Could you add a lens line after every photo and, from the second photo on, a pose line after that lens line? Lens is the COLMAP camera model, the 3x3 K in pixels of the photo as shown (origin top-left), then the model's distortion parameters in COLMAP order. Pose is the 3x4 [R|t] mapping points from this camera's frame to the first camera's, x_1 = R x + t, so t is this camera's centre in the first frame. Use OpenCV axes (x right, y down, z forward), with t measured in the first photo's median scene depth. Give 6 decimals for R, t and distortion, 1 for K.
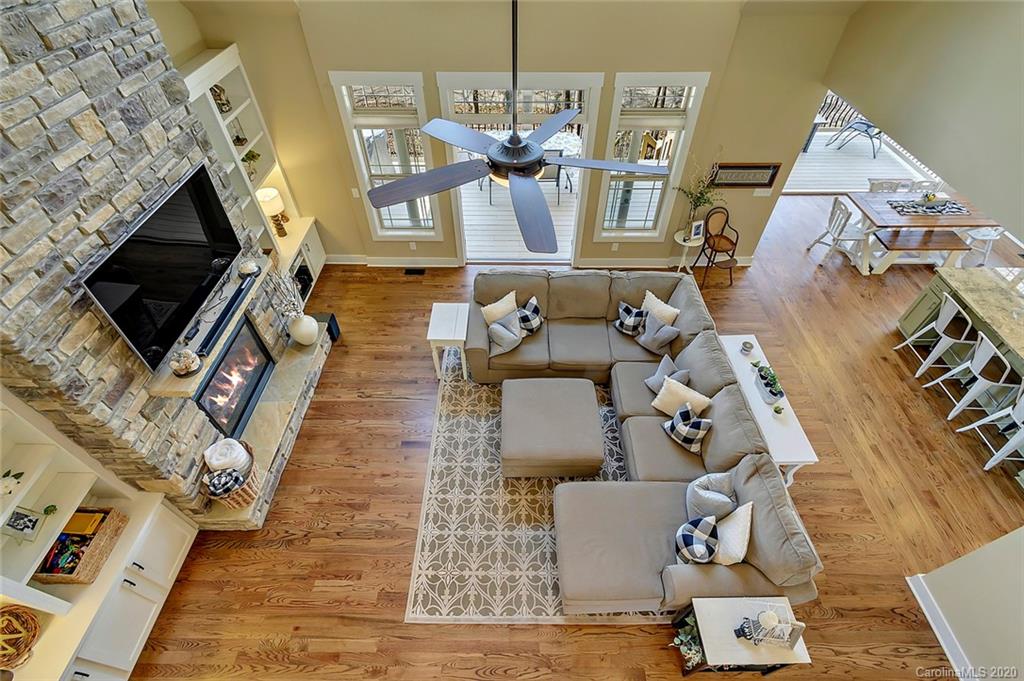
lens RADIAL K [[459.1, 0, 516.3], [0, 459.1, 338.5], [0, 0, 1]] dist [0.000017, -0.001520]
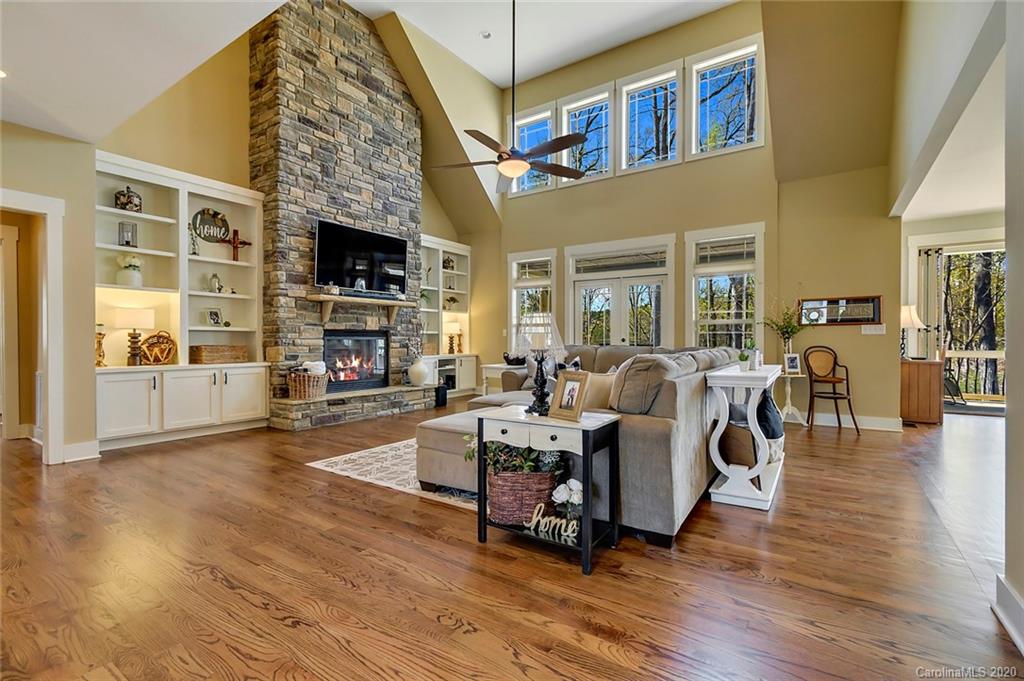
lens RADIAL K [[459.1, 0, 516.3], [0, 459.1, 338.5], [0, 0, 1]] dist [0.000017, -0.001520]
pose [[0.833826, 0.002911, -0.552020, 0.733169], [-0.400183, 0.691997, -0.600827, 0.846619], [0.380247, 0.721894, 0.578170, 0.360415]]
